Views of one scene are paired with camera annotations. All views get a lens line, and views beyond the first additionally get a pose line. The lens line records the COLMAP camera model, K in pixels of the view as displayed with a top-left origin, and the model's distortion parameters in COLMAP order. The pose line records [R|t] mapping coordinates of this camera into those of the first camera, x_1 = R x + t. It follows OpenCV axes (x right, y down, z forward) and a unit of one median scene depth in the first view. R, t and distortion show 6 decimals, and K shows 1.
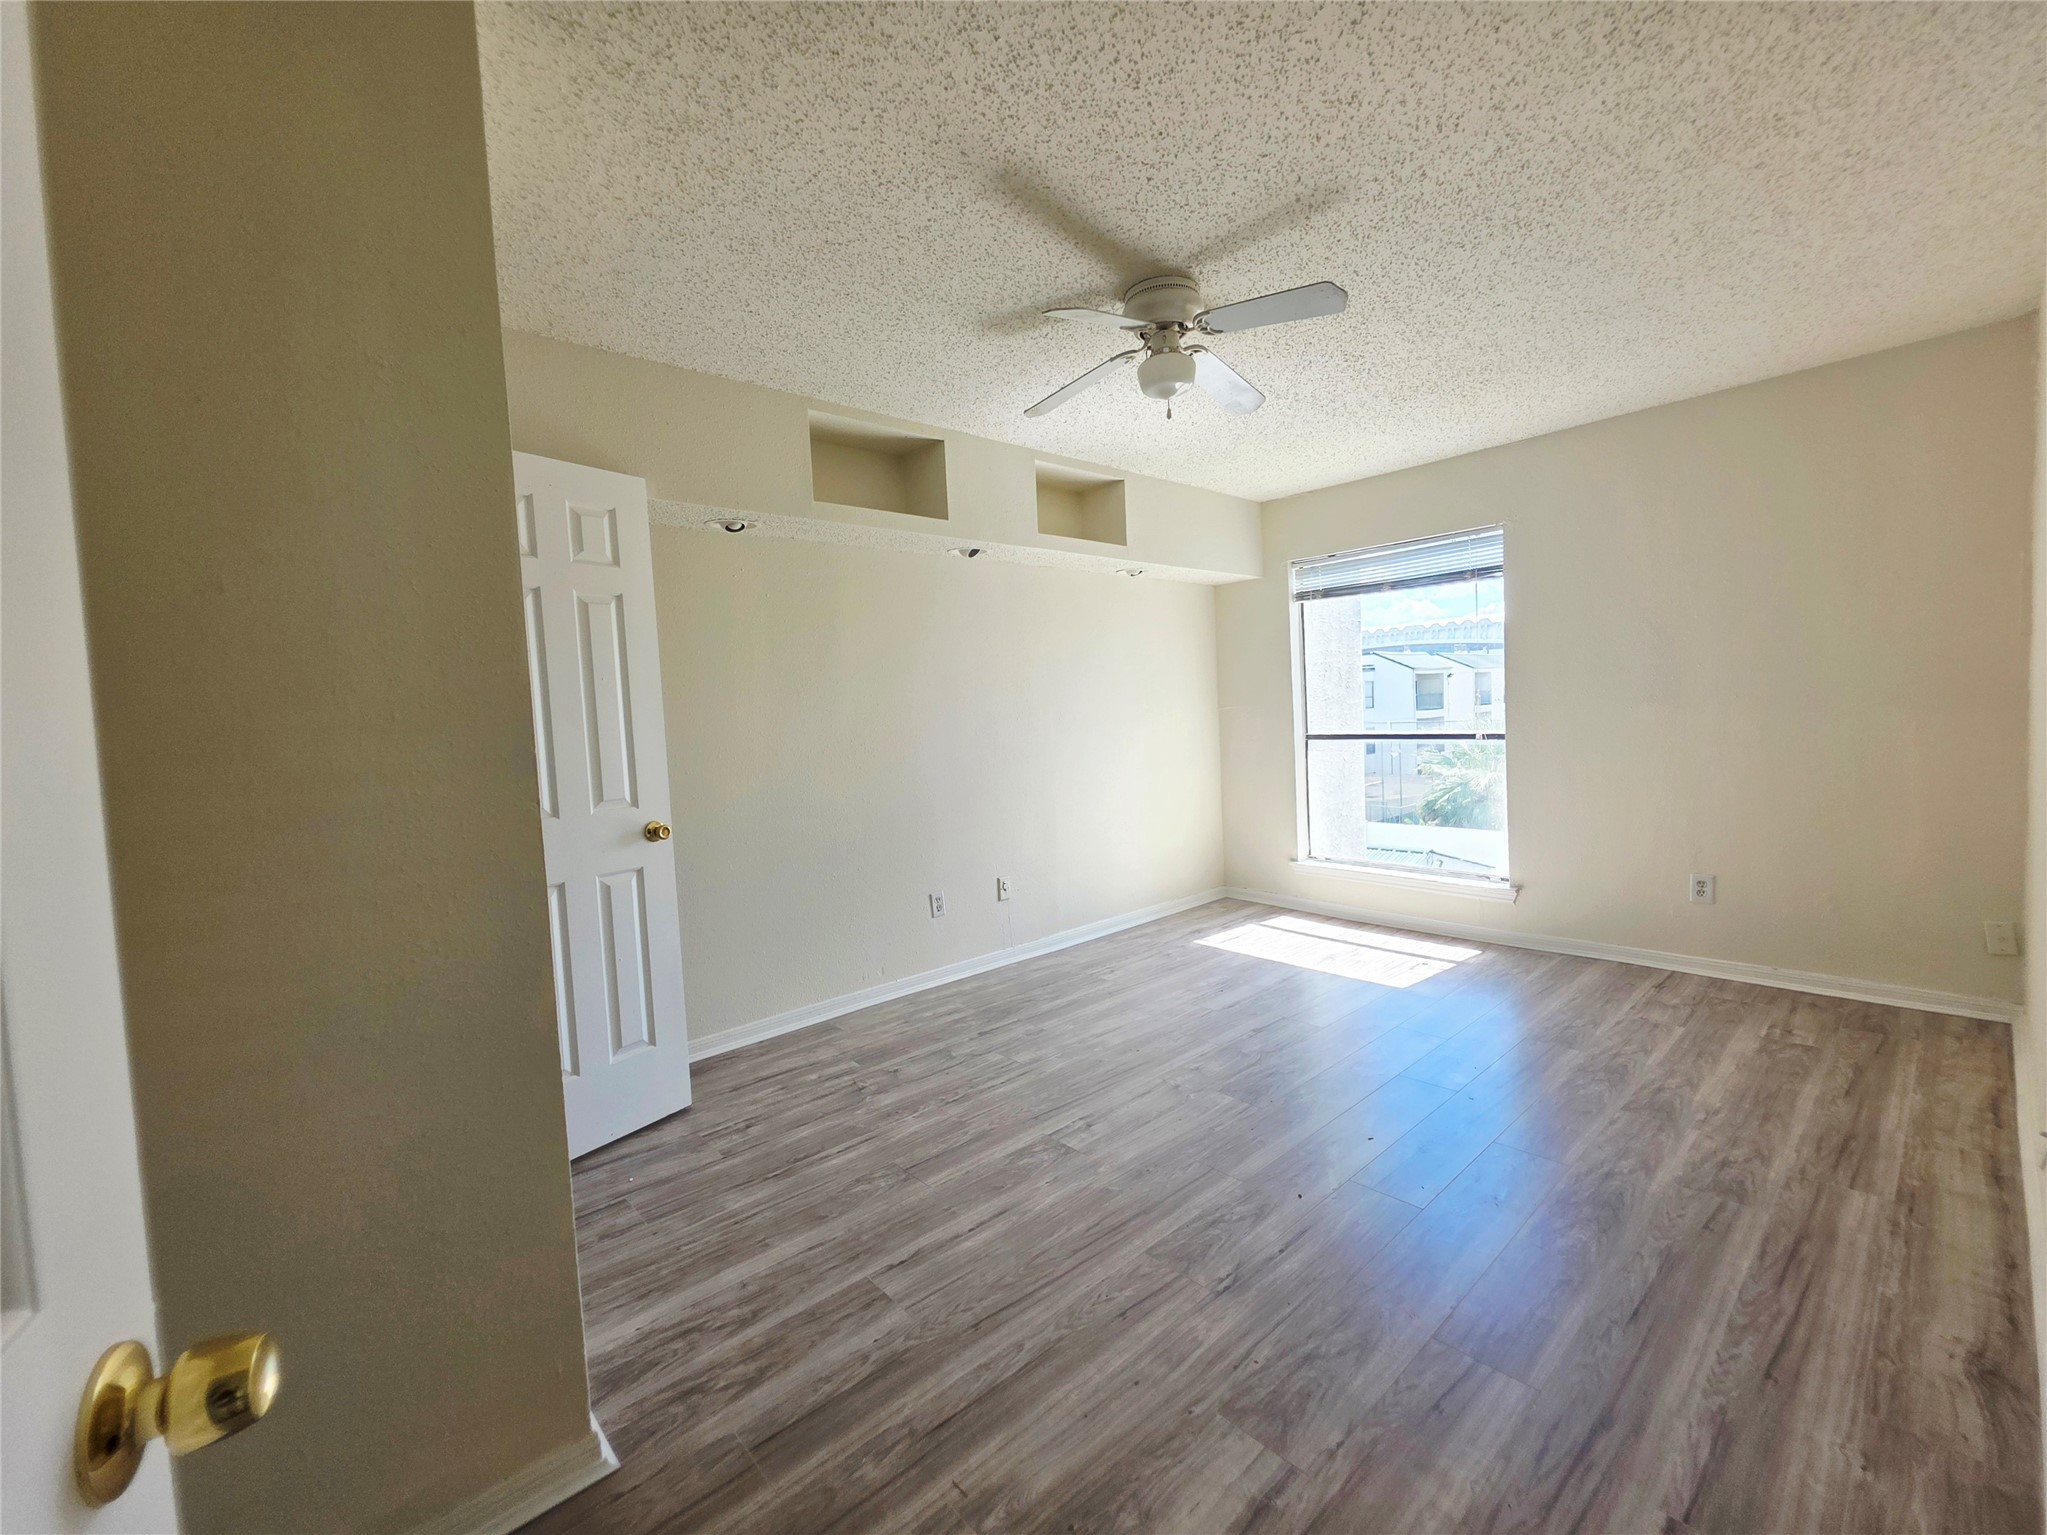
lens RADIAL K [[823.3, 0, 1040.6], [0, 823.3, 753.1], [0, 0, 1]] dist [0.003929, 0.000160]
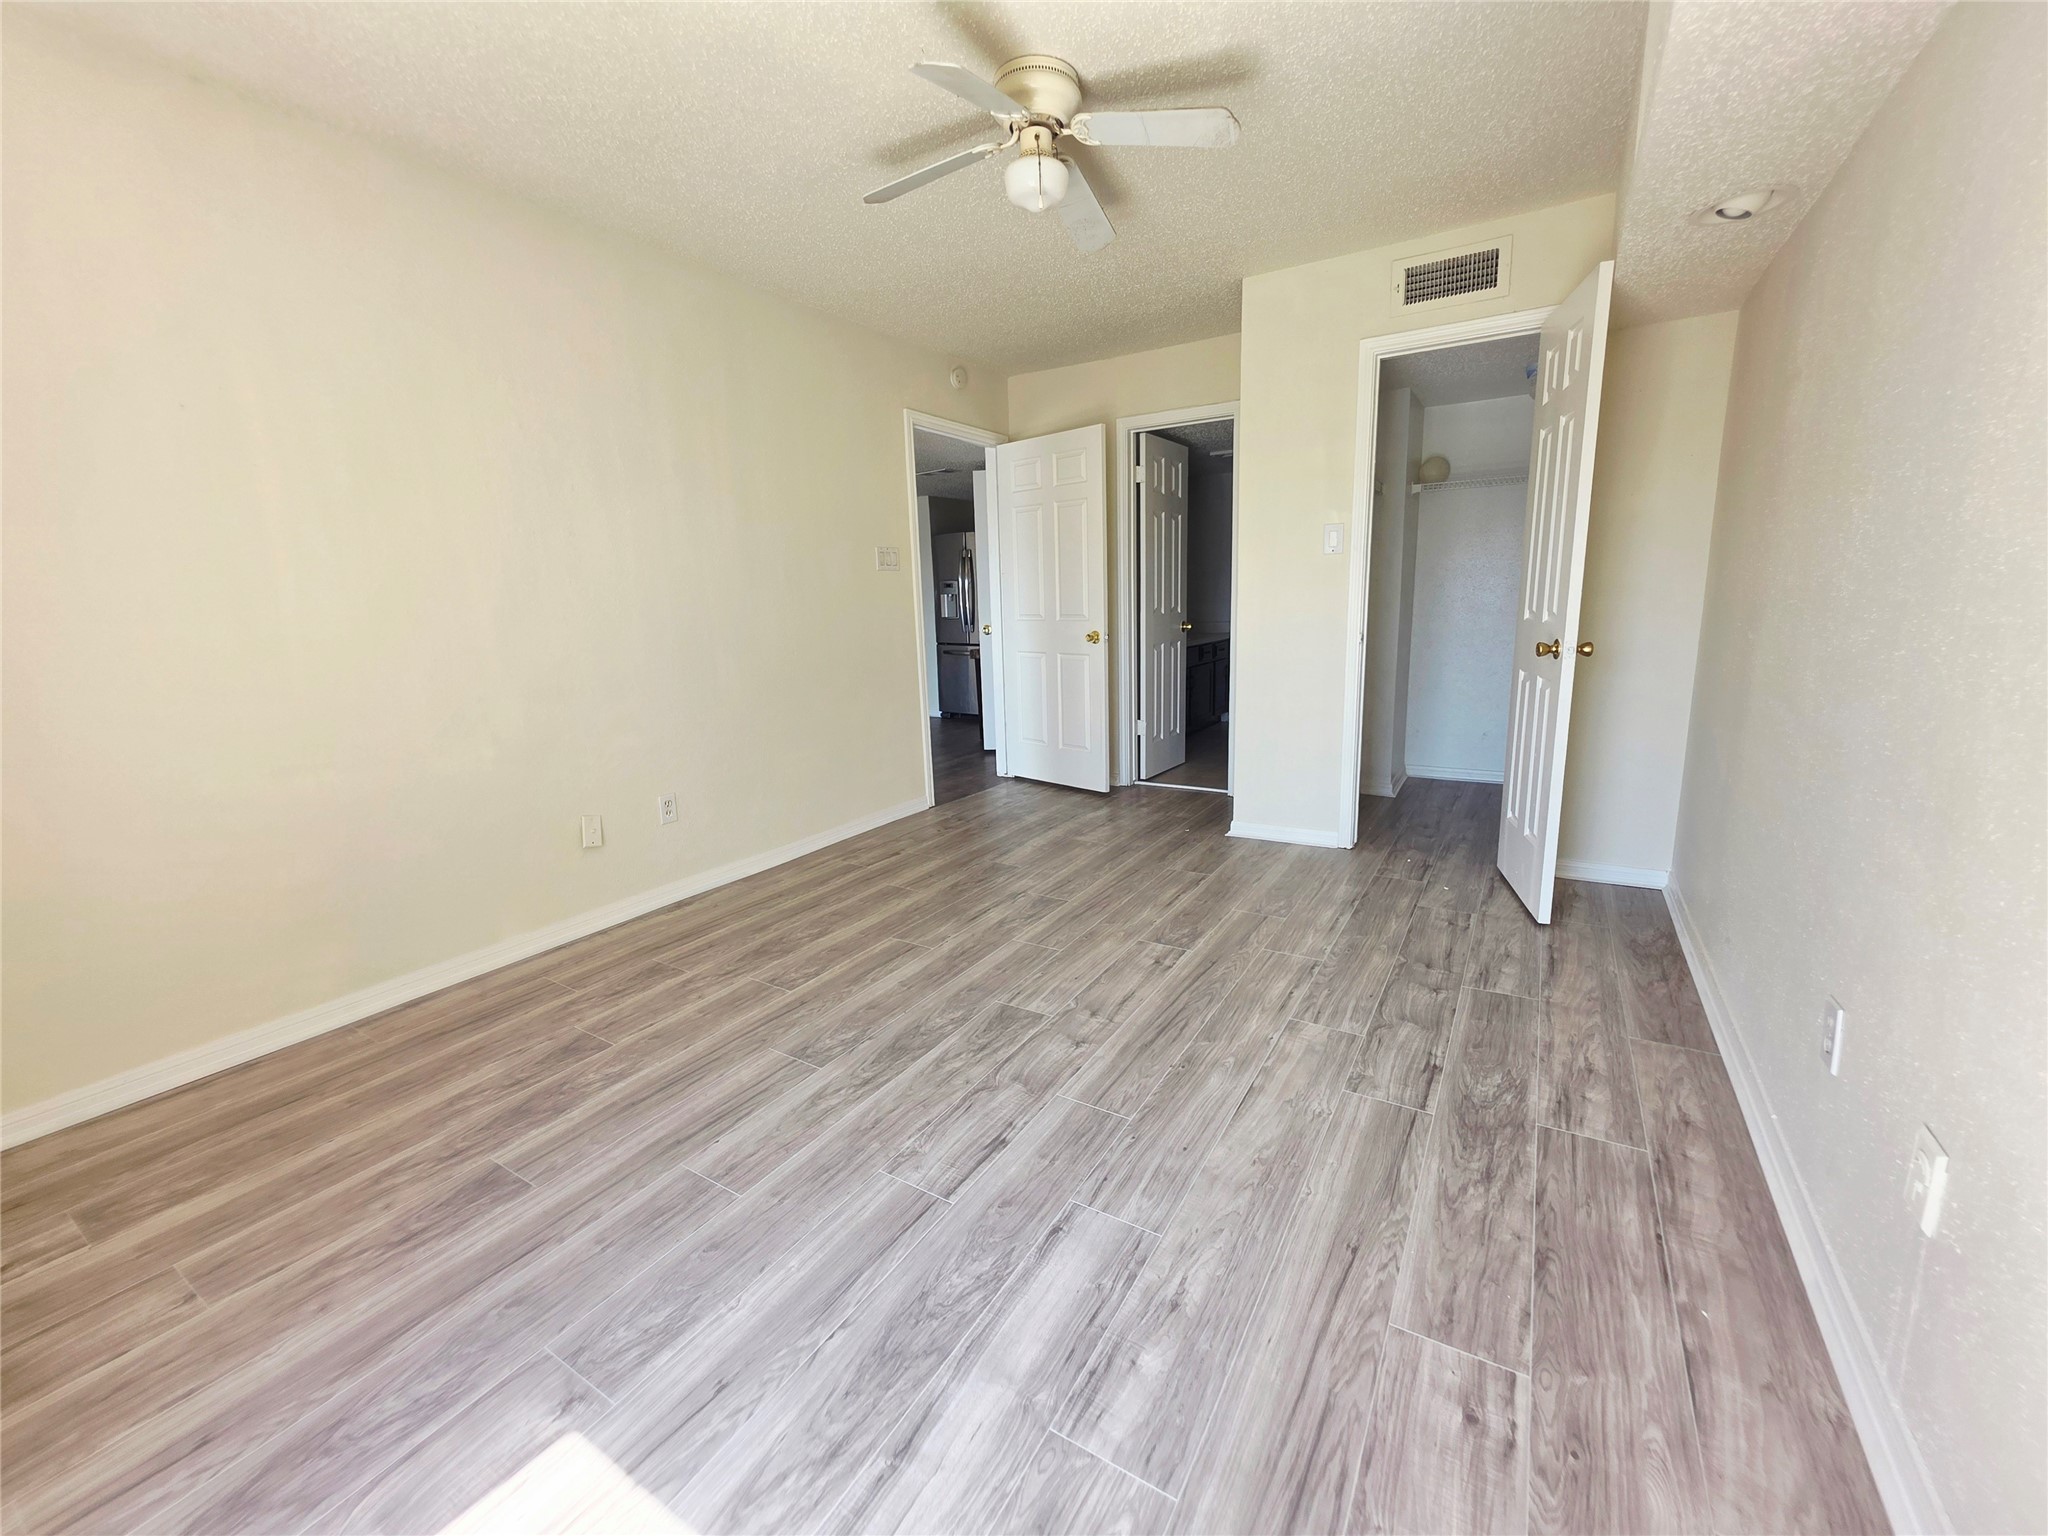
lens RADIAL K [[823.7, 0, 1041.1], [0, 823.7, 753.6], [0, 0, 1]] dist [0.003929, 0.000160]
pose [[-0.953993, 0.129357, -0.270488, 0.415181], [0.060430, 0.966585, 0.249123, -0.067943], [0.293675, 0.221316, -0.929932, 1.732436]]
